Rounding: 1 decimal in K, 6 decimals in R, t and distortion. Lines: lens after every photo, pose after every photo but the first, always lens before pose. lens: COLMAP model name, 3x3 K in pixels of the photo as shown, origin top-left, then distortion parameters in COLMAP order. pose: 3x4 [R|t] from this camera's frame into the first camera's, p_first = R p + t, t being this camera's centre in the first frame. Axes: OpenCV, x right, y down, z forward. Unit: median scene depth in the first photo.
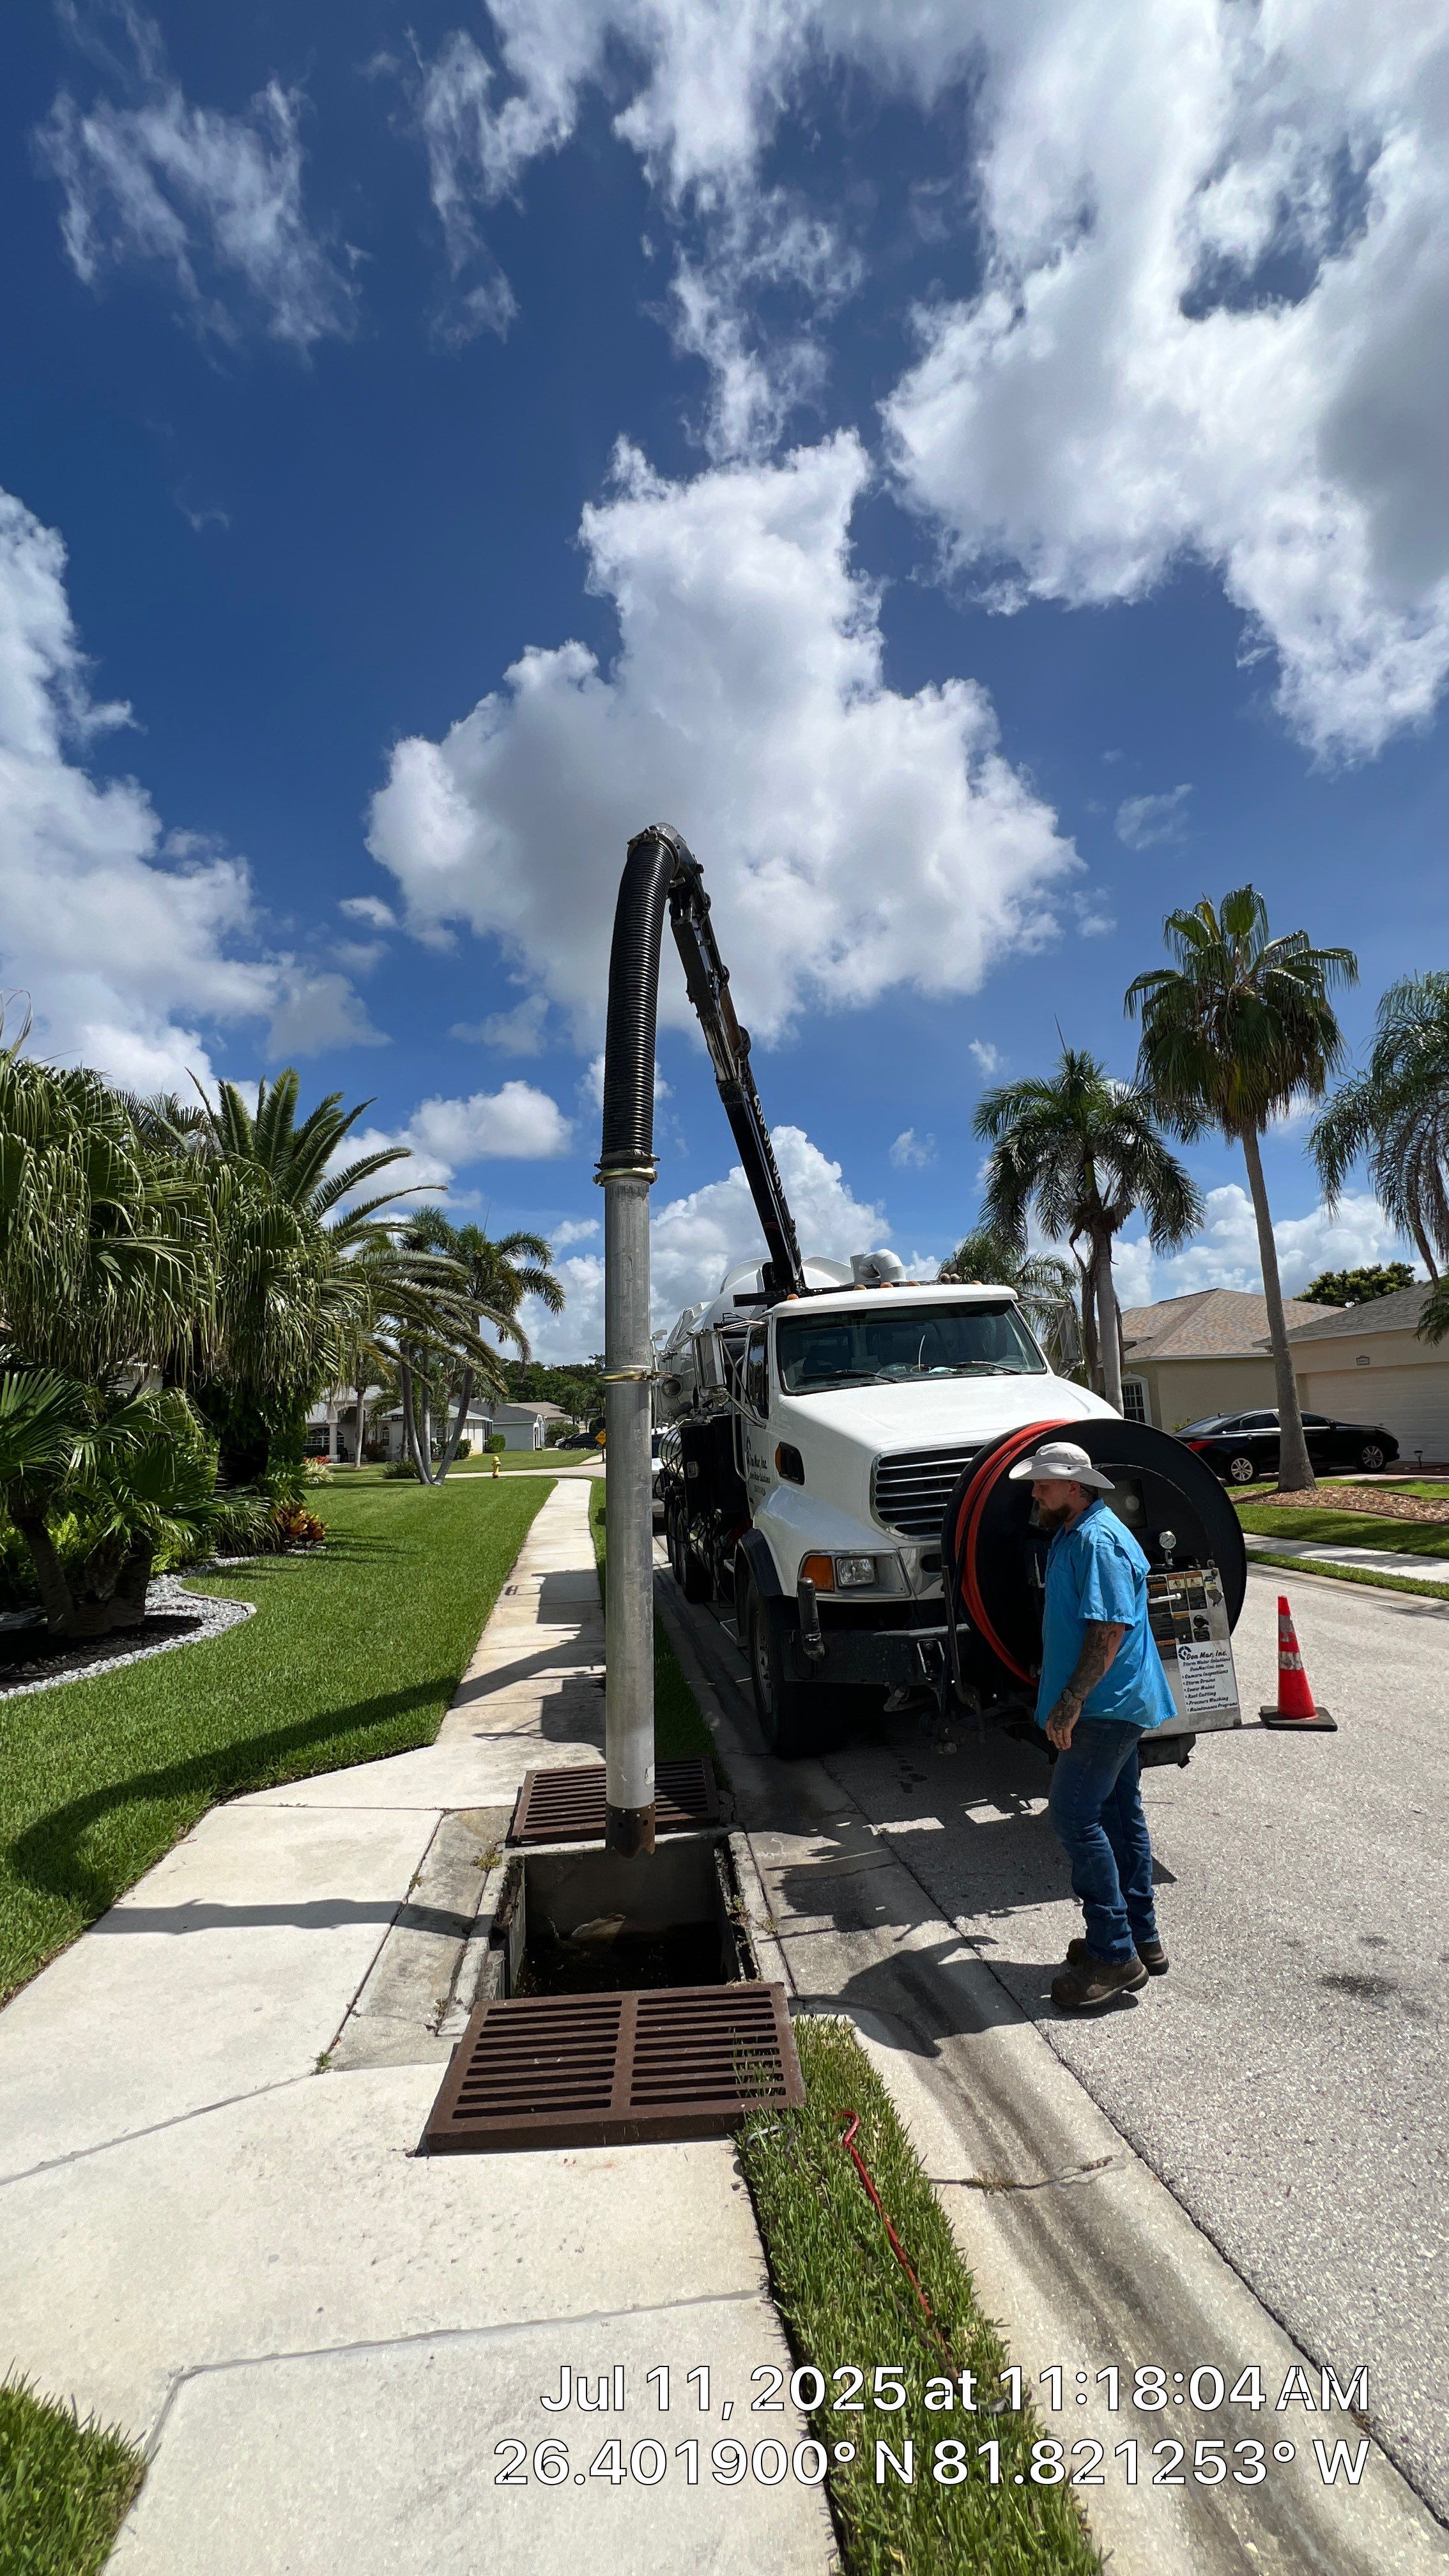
lens RADIAL K [[1031.3, 0, 723.6], [0, 1031.3, 1285.3], [0, 0, 1]] dist [-0.003432, -0.000189]
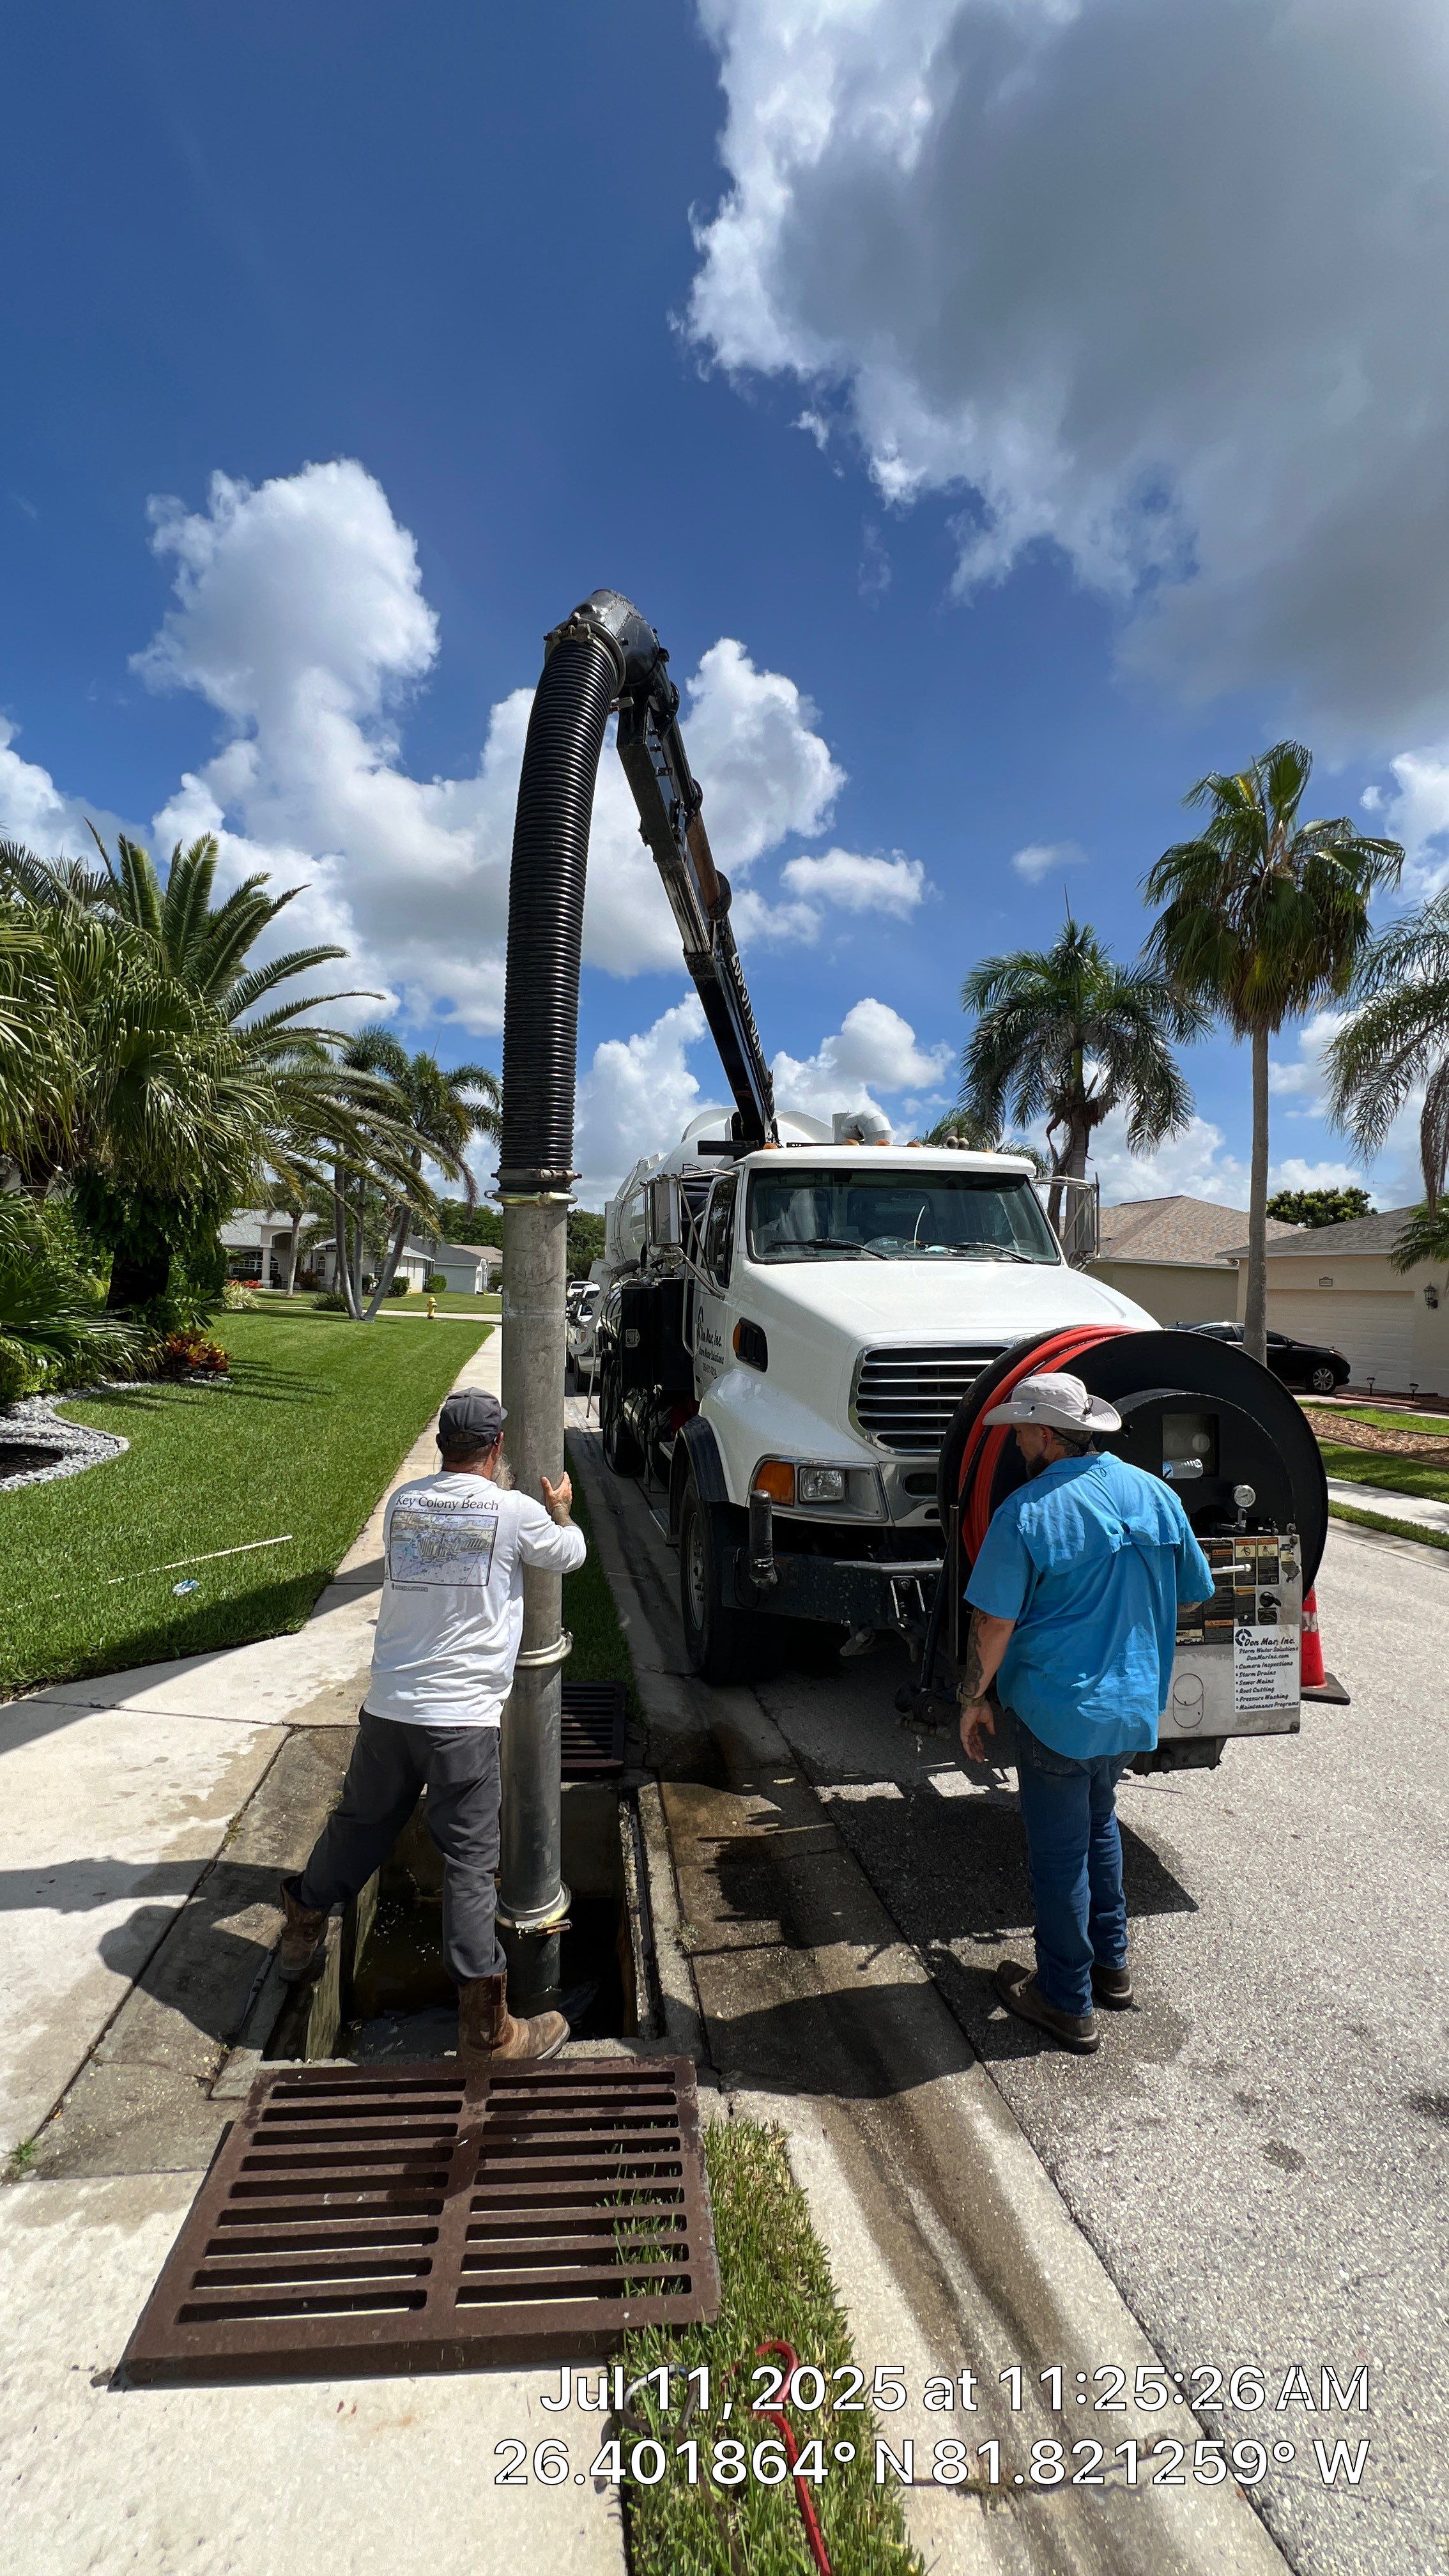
lens RADIAL K [[1031.3, 0, 725.0], [0, 1031.3, 1281.2], [0, 0, 1]] dist [-0.003432, -0.000189]
pose [[0.994321, 0.091623, 0.054142, -0.003673], [-0.097765, 0.987386, 0.124541, 0.013864], [-0.042048, -0.129127, 0.990736, 0.120103]]
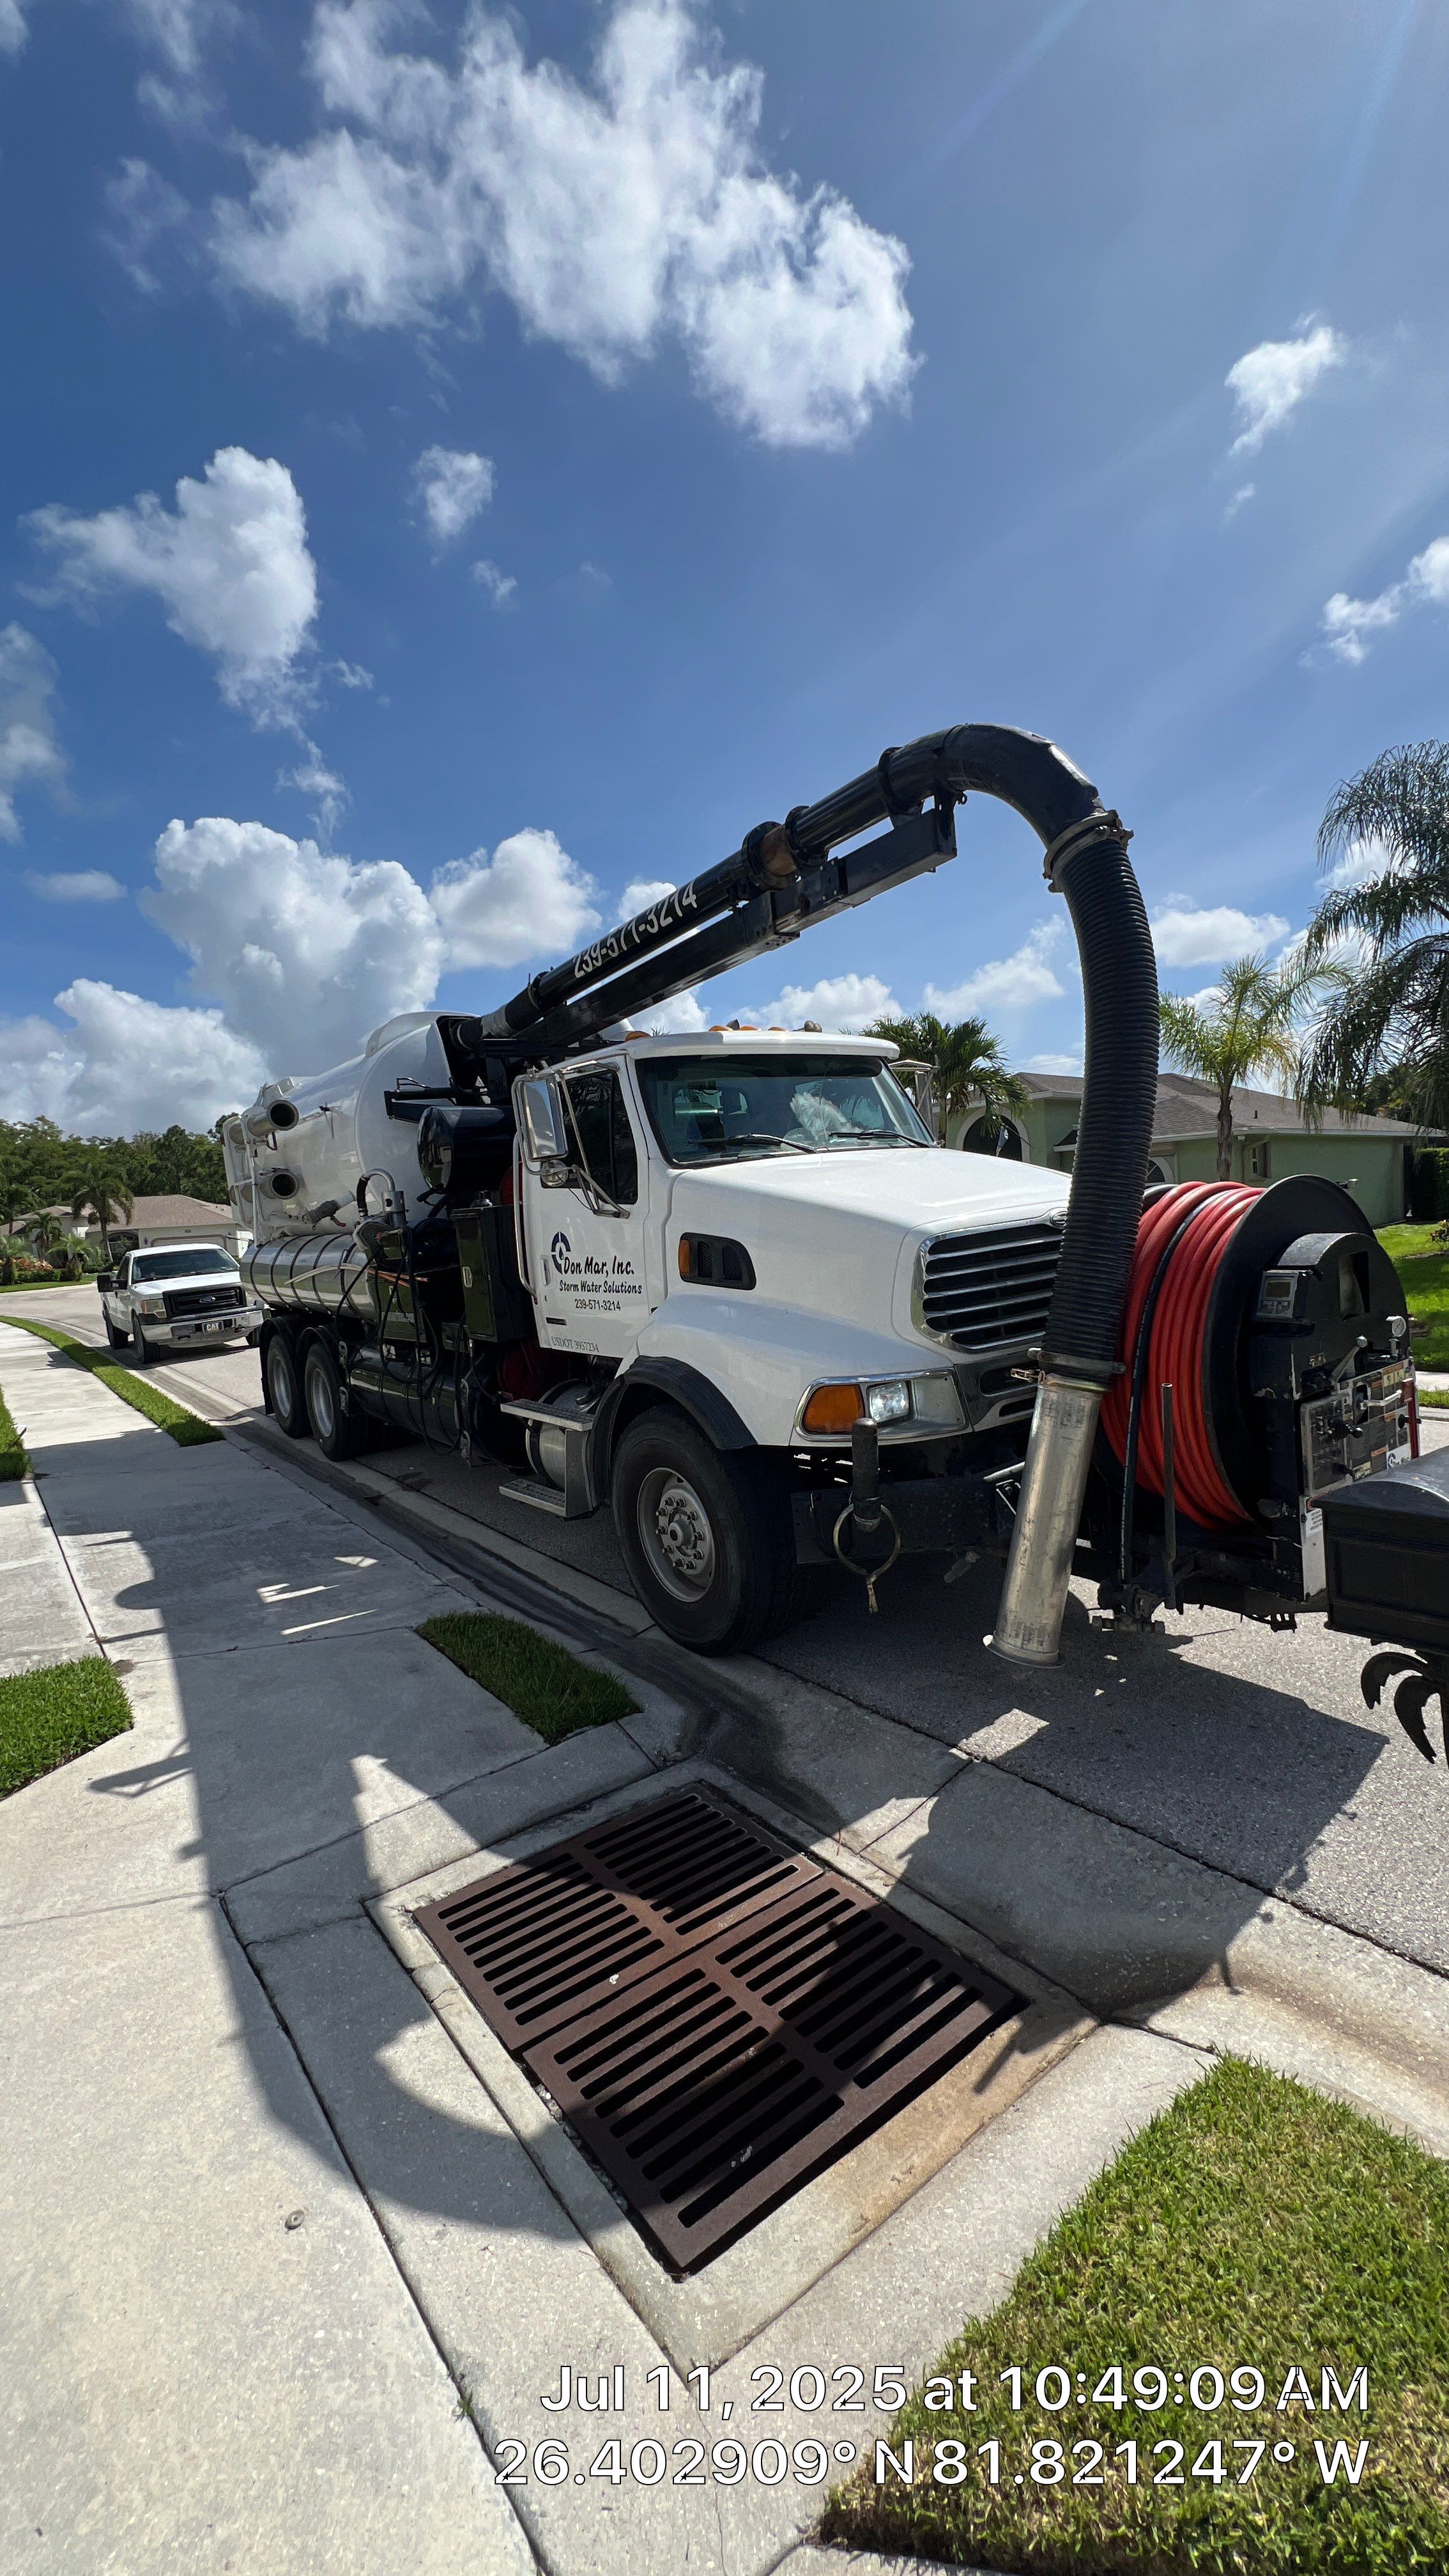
lens RADIAL K [[1031.3, 0, 716.4], [0, 1031.3, 1288.5], [0, 0, 1]] dist [-0.003432, -0.000189]
pose [[0.874102, -0.042362, 0.483891, -0.175017], [-0.042685, 0.985637, 0.163394, 0.048512], [-0.483862, -0.163478, 0.859740, 0.250723]]
